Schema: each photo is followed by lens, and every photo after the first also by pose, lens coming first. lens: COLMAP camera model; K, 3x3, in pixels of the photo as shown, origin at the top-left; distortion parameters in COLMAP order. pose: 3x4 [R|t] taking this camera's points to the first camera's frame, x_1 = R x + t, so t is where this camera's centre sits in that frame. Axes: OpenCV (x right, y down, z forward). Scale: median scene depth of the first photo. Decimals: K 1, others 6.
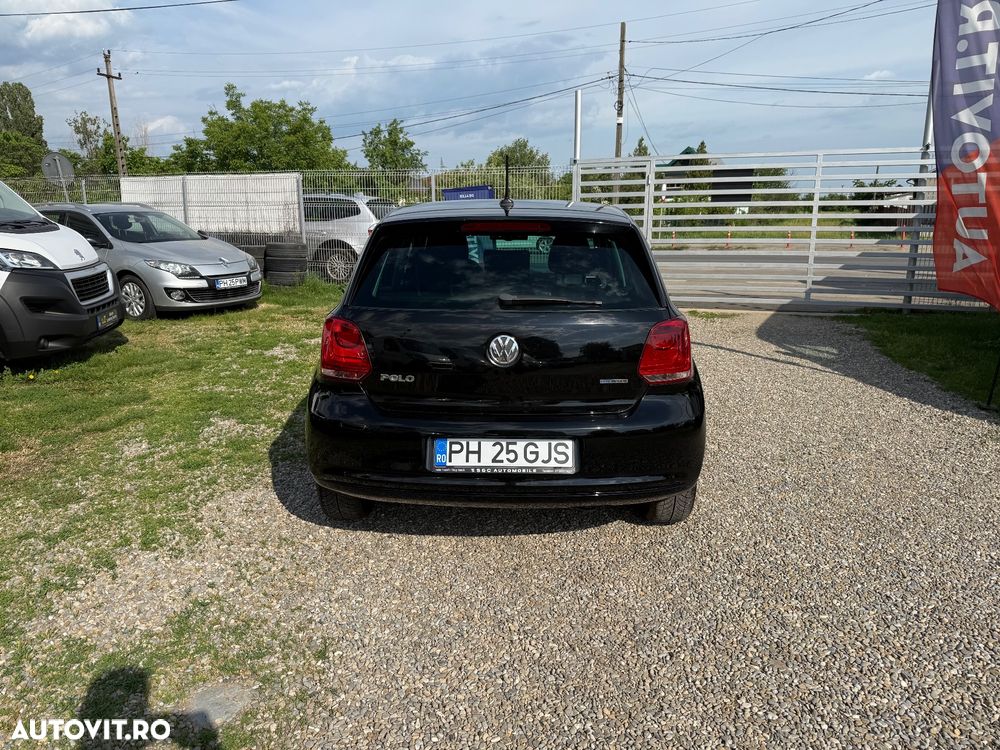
lens RADIAL K [[708.6, 0, 503.1], [0, 708.6, 371.2], [0, 0, 1]] dist [0.014656, -0.024018]
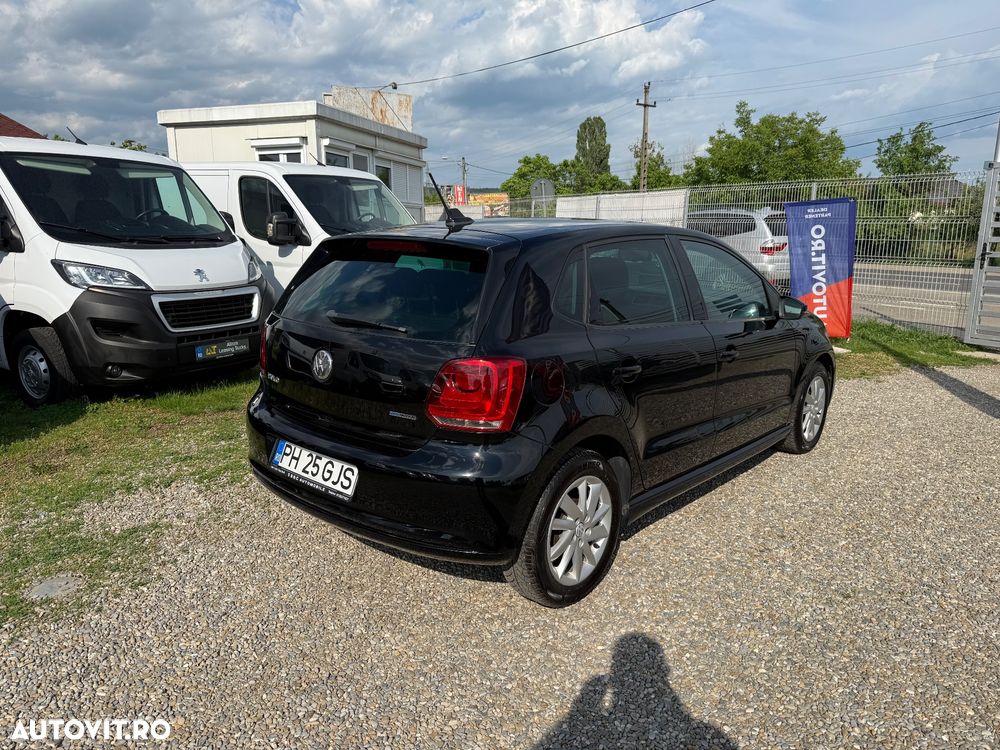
lens RADIAL K [[708.6, 0, 501.2], [0, 708.6, 382.1], [0, 0, 1]] dist [0.014656, -0.024018]
pose [[0.755706, 0.148362, -0.637885, 0.551464], [-0.152436, 0.987098, 0.048991, -0.062024], [0.636924, 0.060214, 0.768572, 0.249472]]
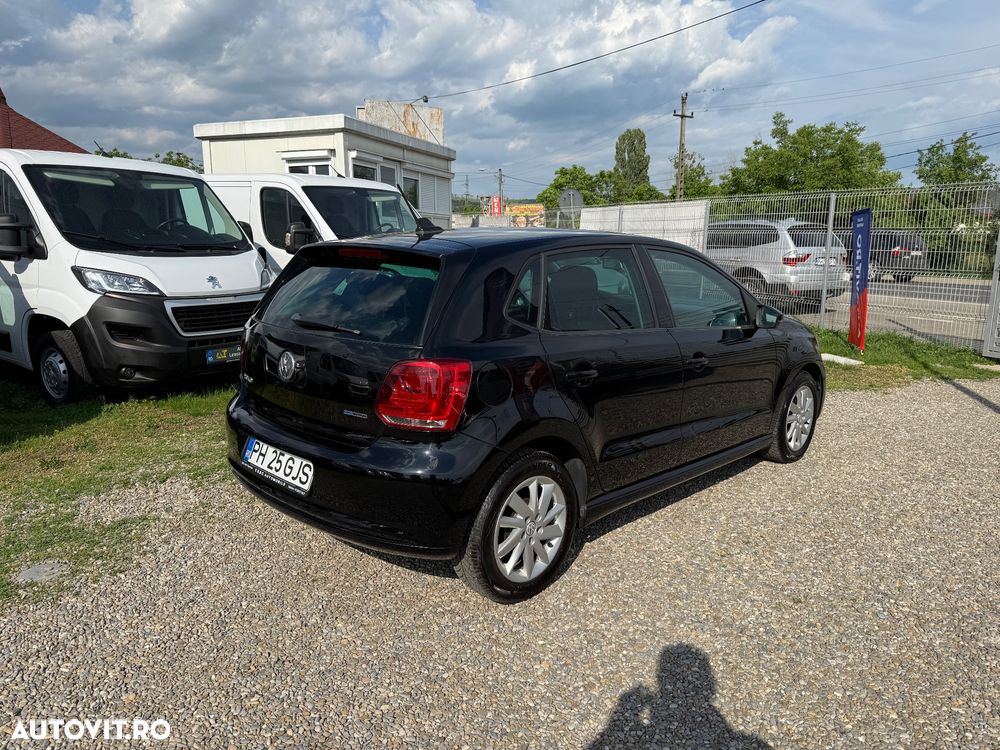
lens RADIAL K [[708.6, 0, 504.3], [0, 708.6, 378.2], [0, 0, 1]] dist [0.014656, -0.024018]
pose [[0.721667, 0.145258, -0.676828, 0.629500], [-0.163115, 0.985888, 0.037666, -0.069291], [0.672748, 0.083218, 0.735177, 0.282715]]
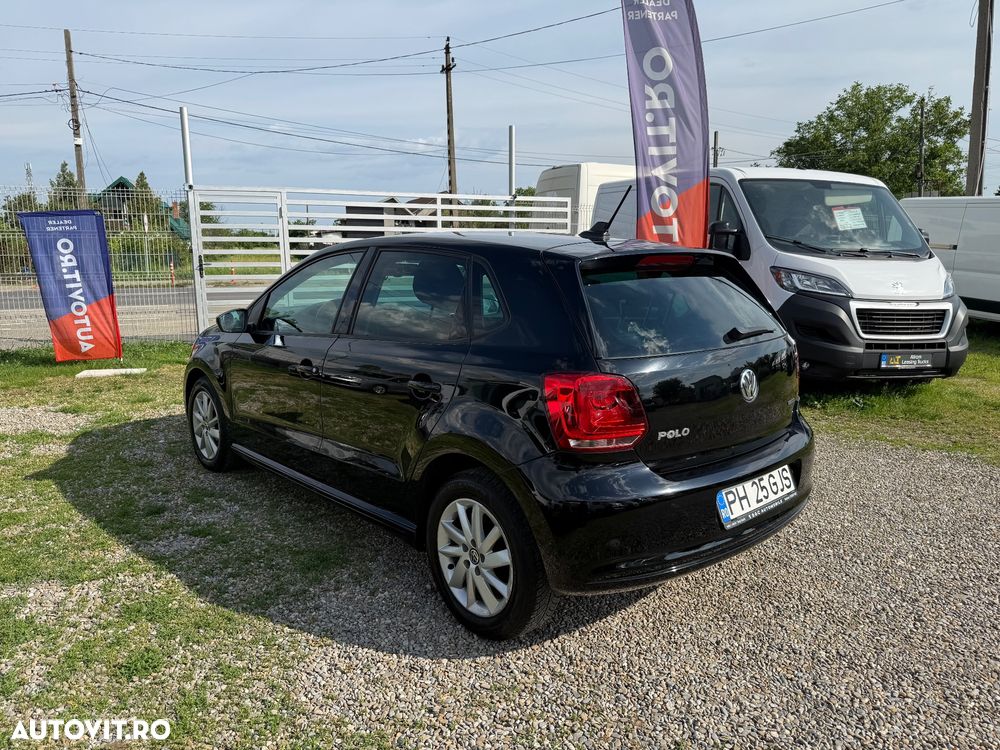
lens RADIAL K [[708.6, 0, 509.9], [0, 708.6, 365.5], [0, 0, 1]] dist [0.014656, -0.024018]
pose [[0.723395, -0.106847, 0.682117, -0.579331], [0.144960, 0.989437, 0.001253, -0.068038], [-0.675045, 0.097973, 0.731242, 0.332080]]
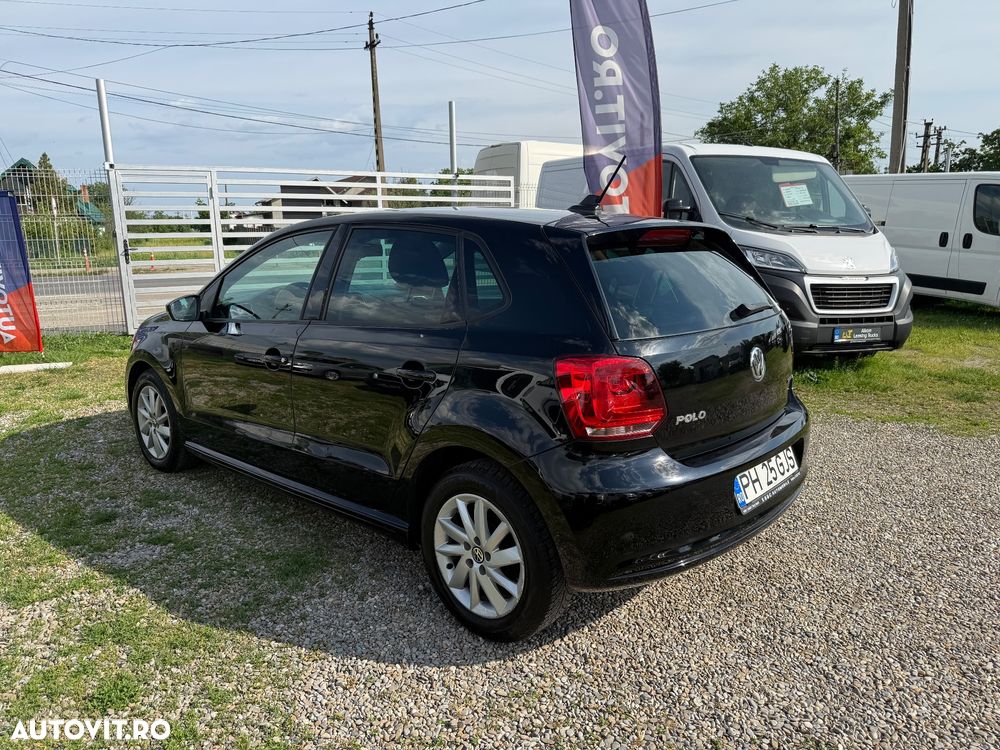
lens RADIAL K [[708.6, 0, 503.0], [0, 708.6, 365.8], [0, 0, 1]] dist [0.014656, -0.024018]
pose [[0.657299, -0.143016, 0.739936, -0.590862], [0.169181, 0.984771, 0.040052, -0.078885], [-0.734395, 0.098857, 0.671484, 0.402991]]
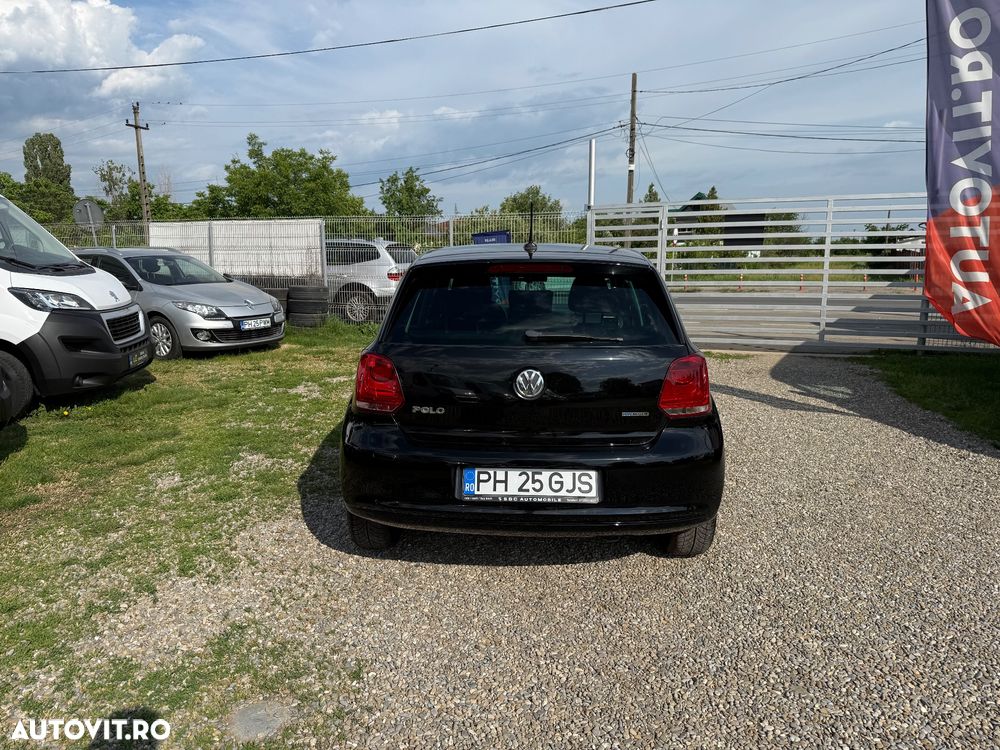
lens RADIAL K [[708.6, 0, 500.3], [0, 708.6, 371.4], [0, 0, 1]] dist [0.014656, -0.024018]
pose [[0.999770, 0.002343, -0.021308, -0.013539], [-0.003605, 0.998228, -0.059390, 0.009342], [0.021131, 0.059454, 0.998007, -0.033929]]
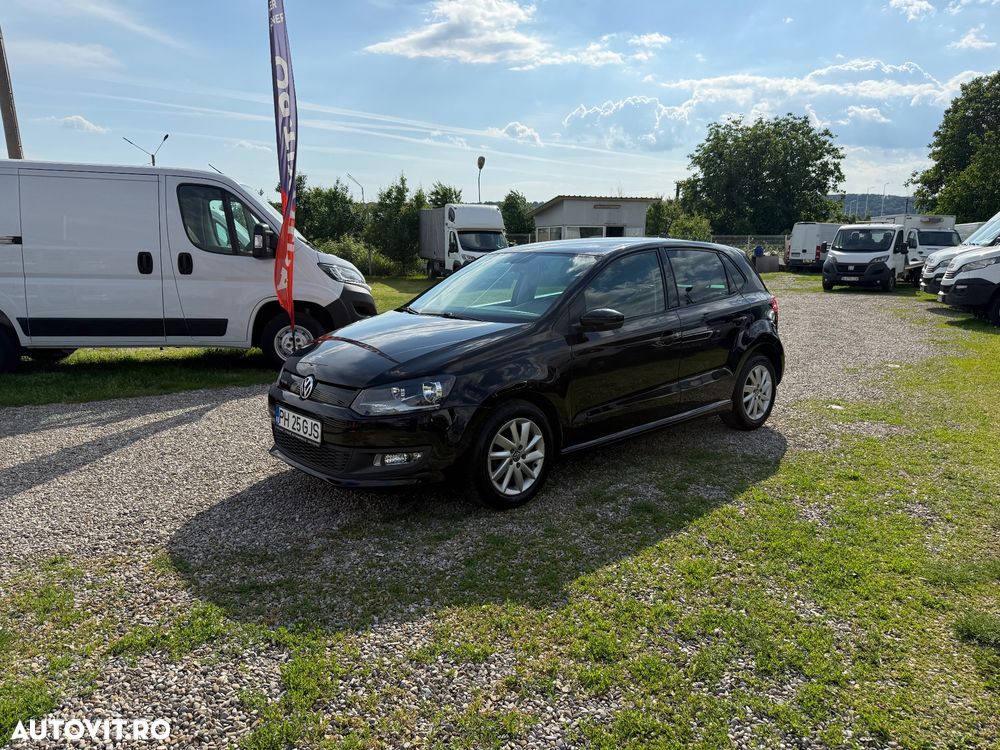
lens RADIAL K [[708.6, 0, 498.7], [0, 708.6, 367.0], [0, 0, 1]] dist [0.014656, -0.024018]
pose [[-0.670201, -0.119746, 0.732456, -0.838841], [0.168632, 0.936517, 0.307406, -0.441089], [-0.722768, 0.329539, -0.607462, 1.963152]]
